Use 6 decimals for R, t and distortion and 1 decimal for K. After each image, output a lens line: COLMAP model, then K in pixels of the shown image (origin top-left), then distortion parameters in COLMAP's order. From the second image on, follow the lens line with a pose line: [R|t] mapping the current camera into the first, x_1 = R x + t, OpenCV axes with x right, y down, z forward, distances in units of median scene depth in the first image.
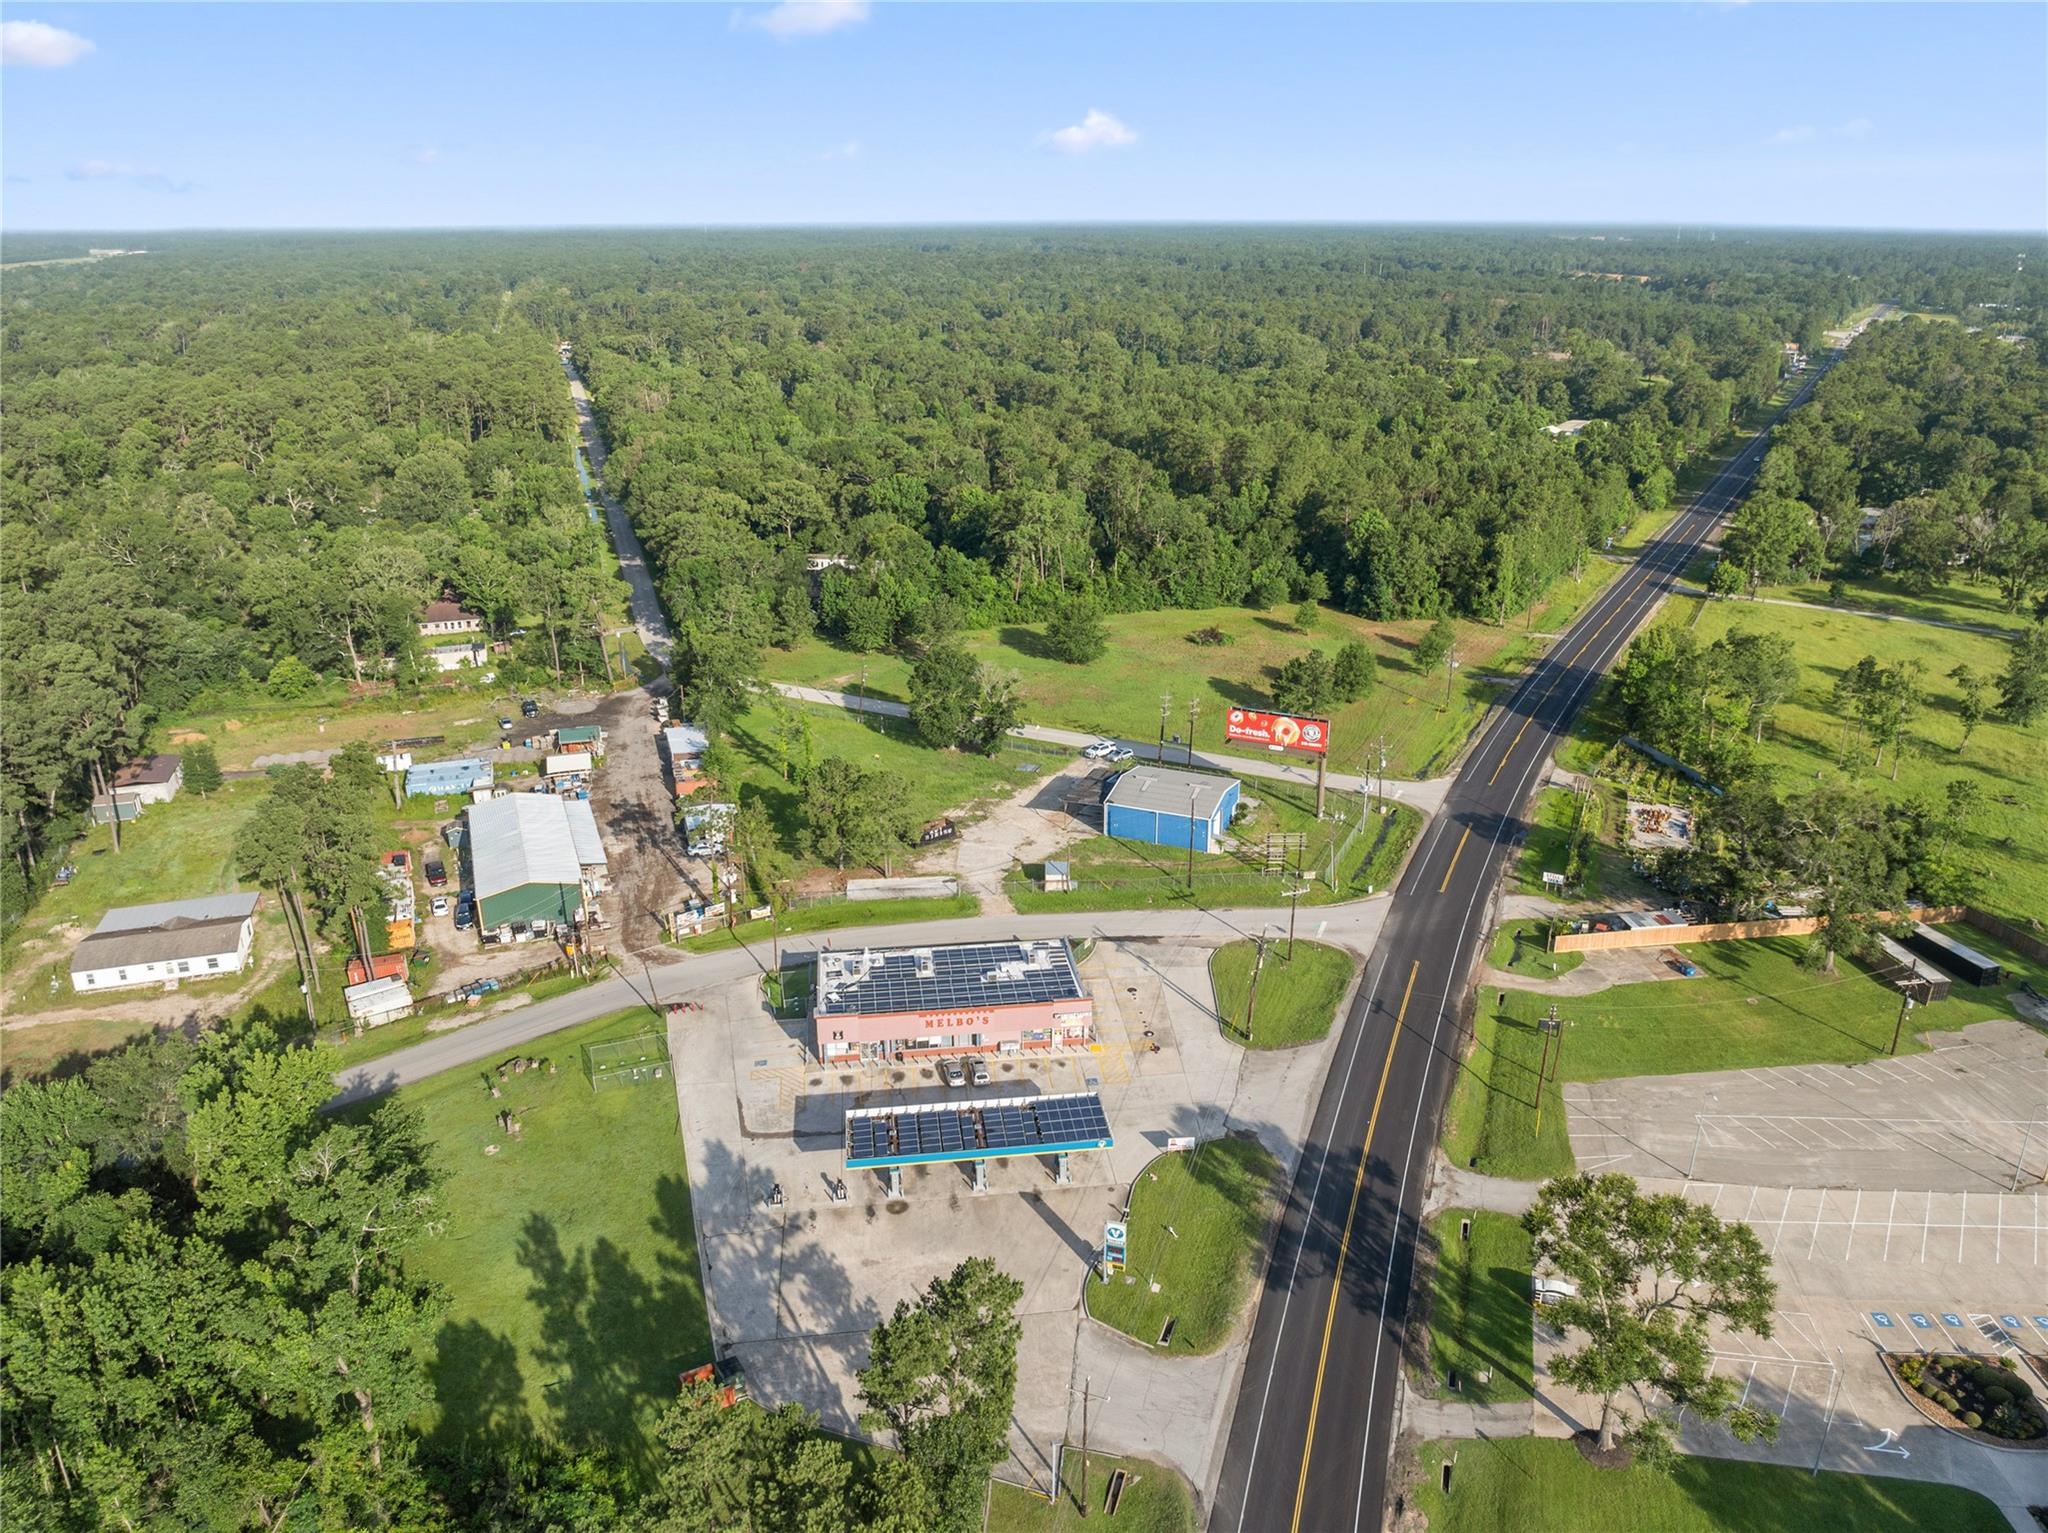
lens RADIAL K [[1447.6, 0, 1012.5], [0, 1447.6, 777.4], [0, 0, 1]] dist [-0.044748, 0.001933]
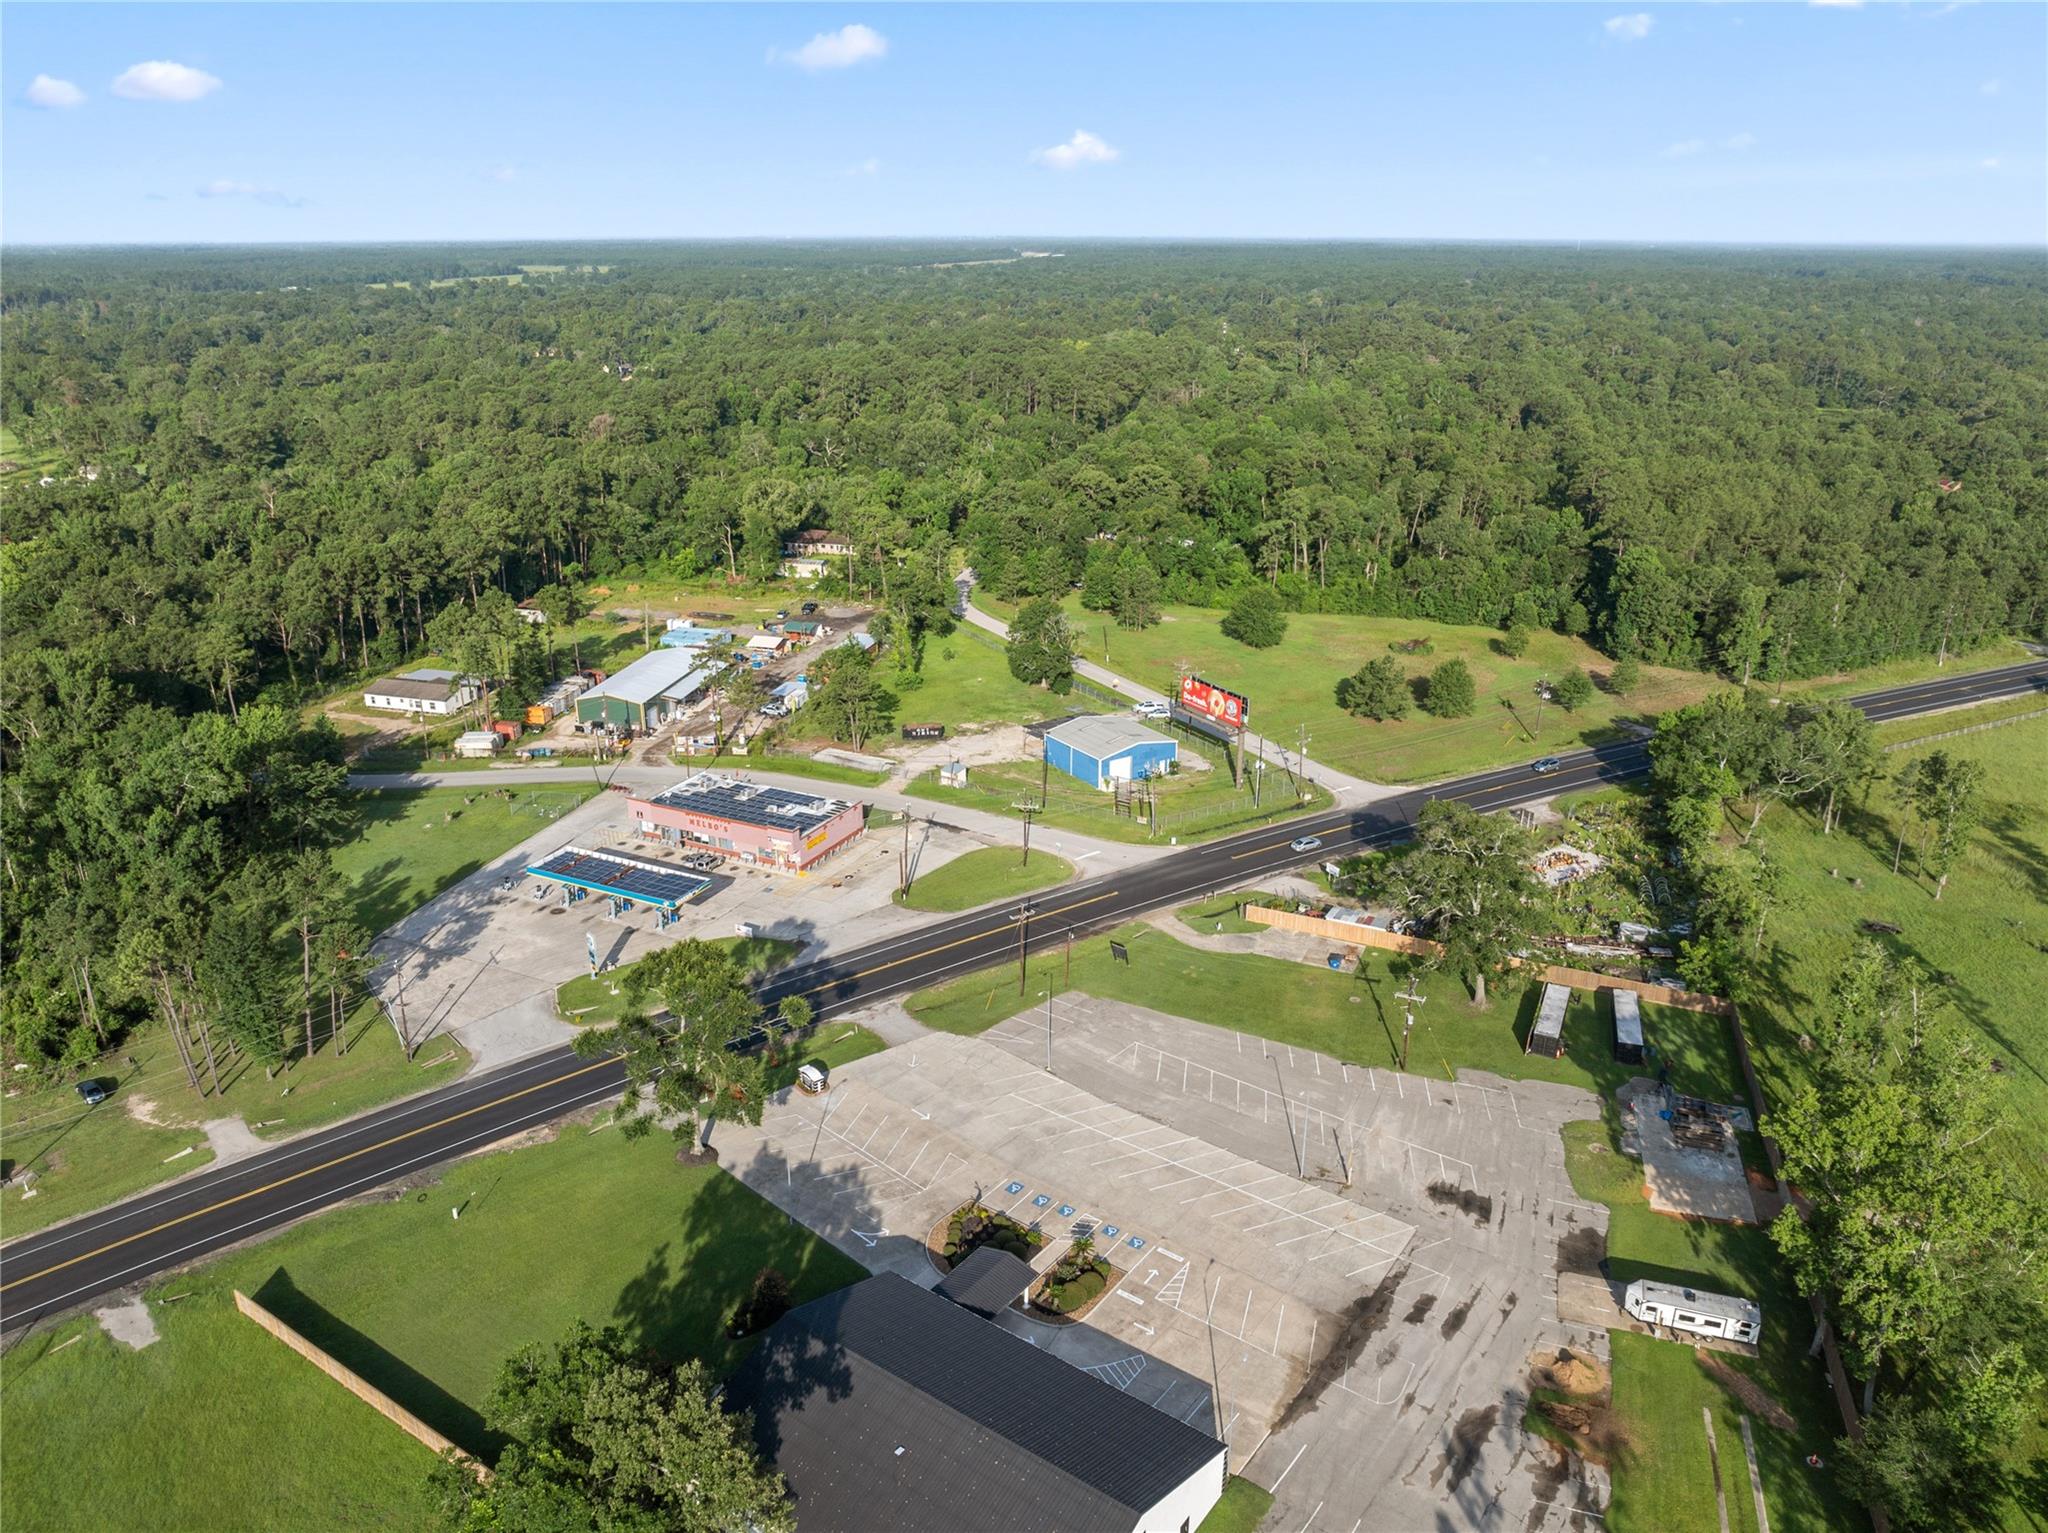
lens RADIAL K [[1450.1, 0, 982.5], [0, 1450.1, 736.6], [0, 0, 1]] dist [-0.035364, 0.001246]
pose [[0.828340, 0.184808, -0.528866, 0.776717], [-0.203326, 0.978827, 0.023582, 0.003628], [0.522027, 0.087998, 0.848378, -0.021120]]
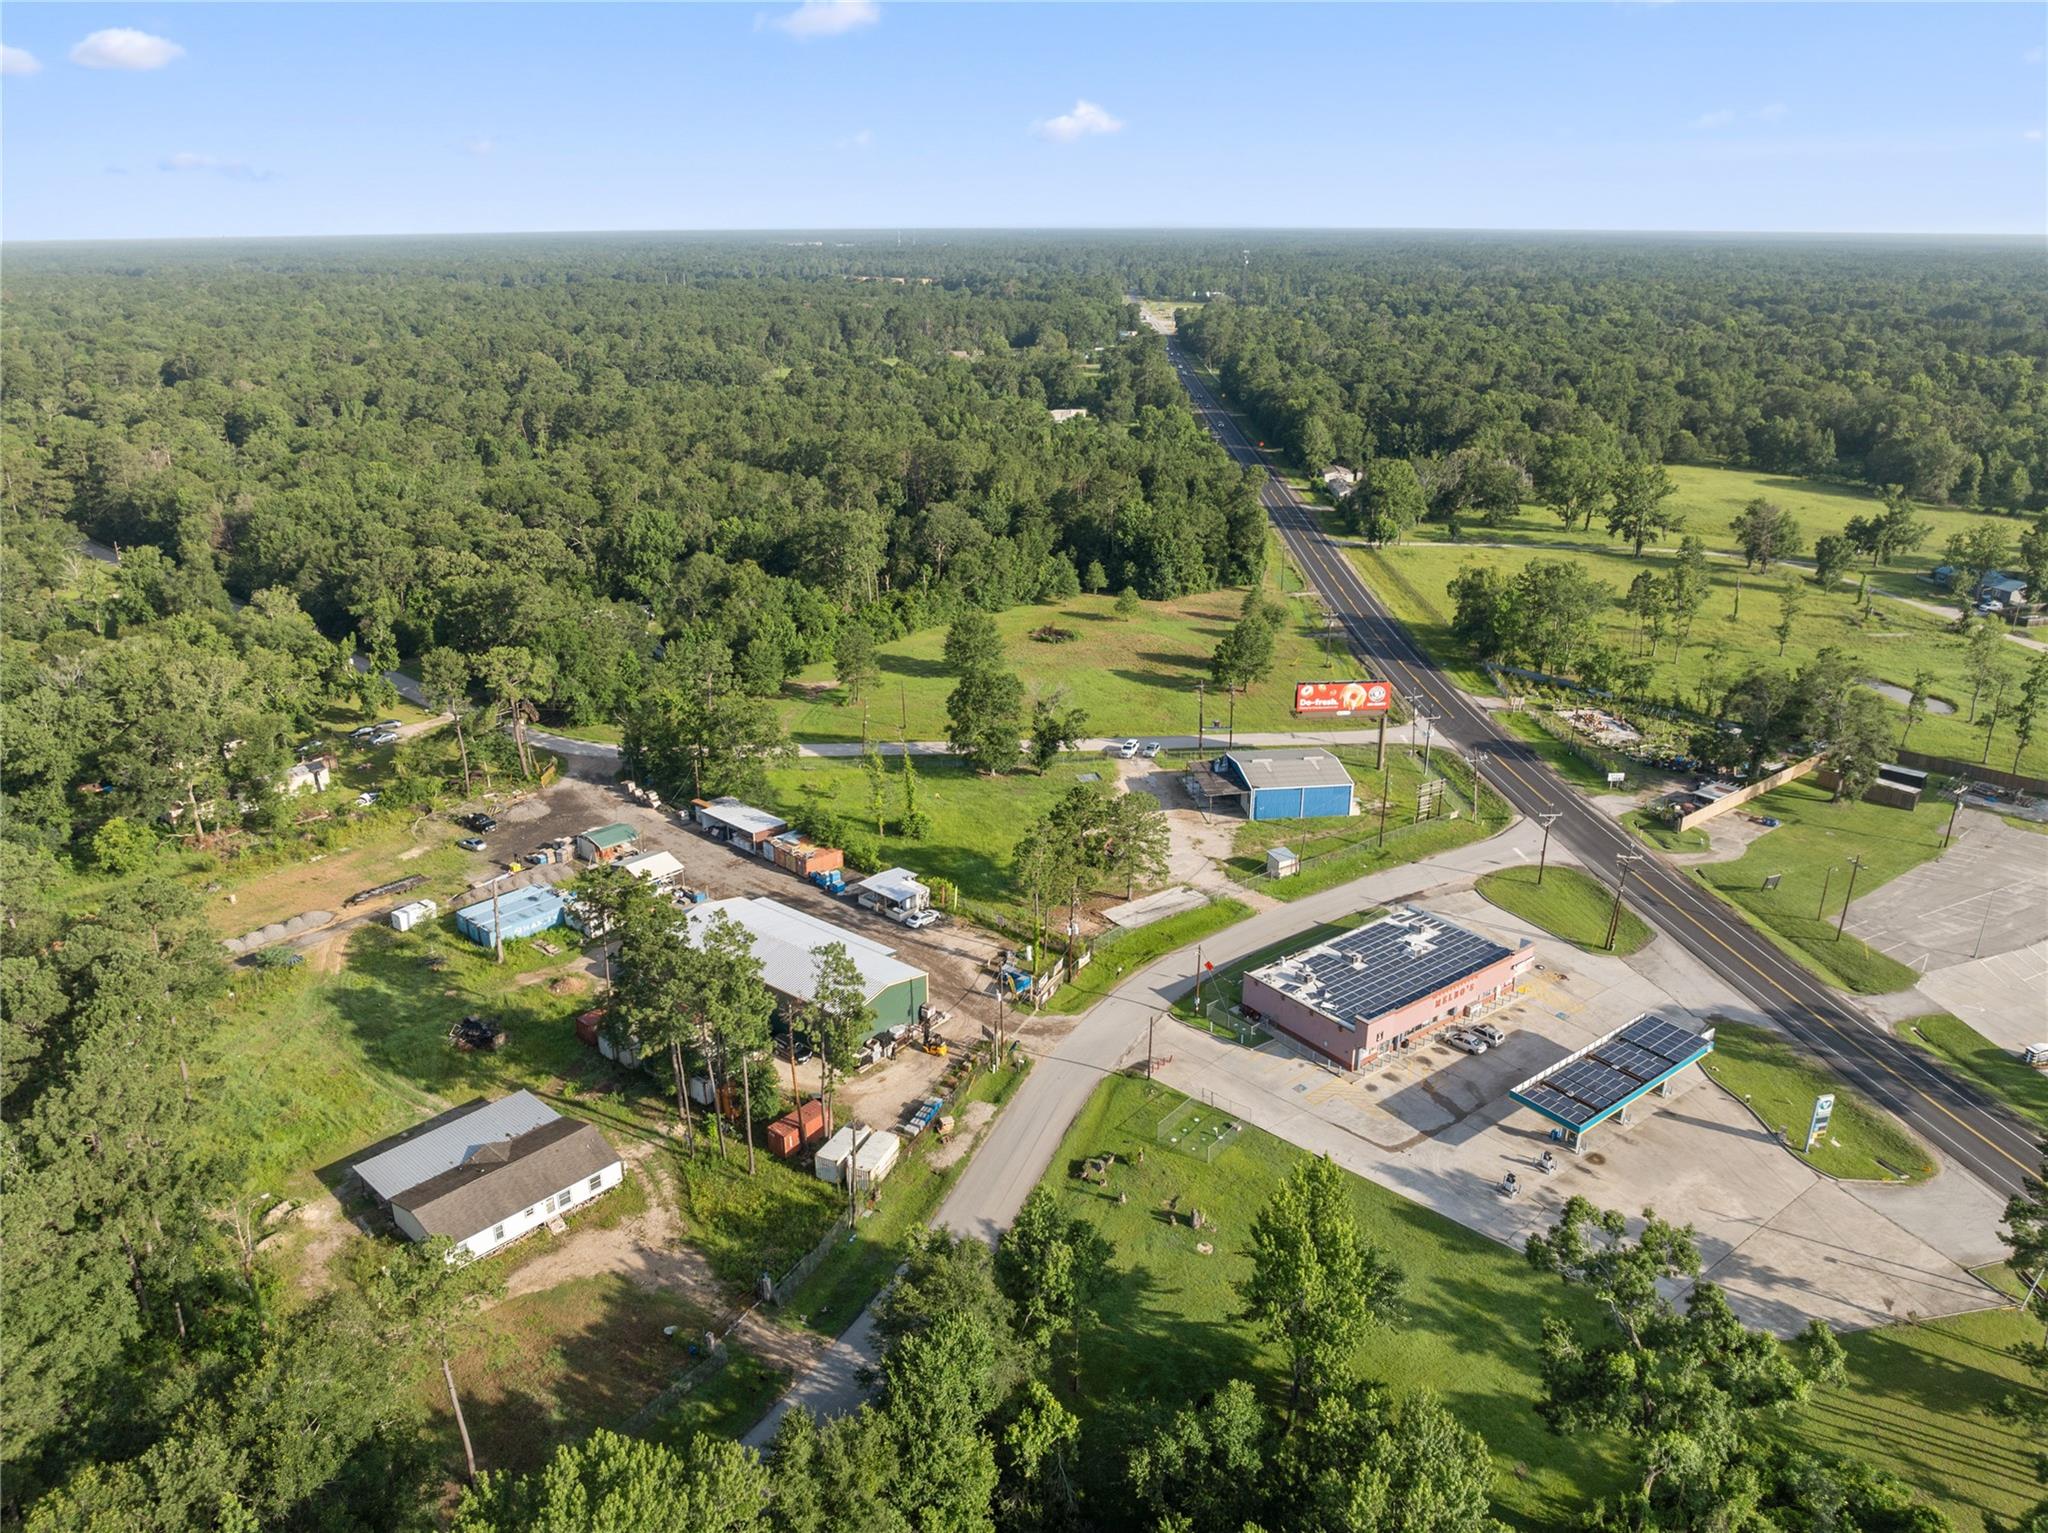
lens RADIAL K [[1447.6, 0, 1012.5], [0, 1447.6, 777.4], [0, 0, 1]] dist [-0.044748, 0.001933]
pose [[0.868695, -0.179822, 0.461555, -0.684698], [0.183279, 0.982335, 0.037767, -0.074701], [-0.460193, 0.051785, 0.886307, 0.188741]]
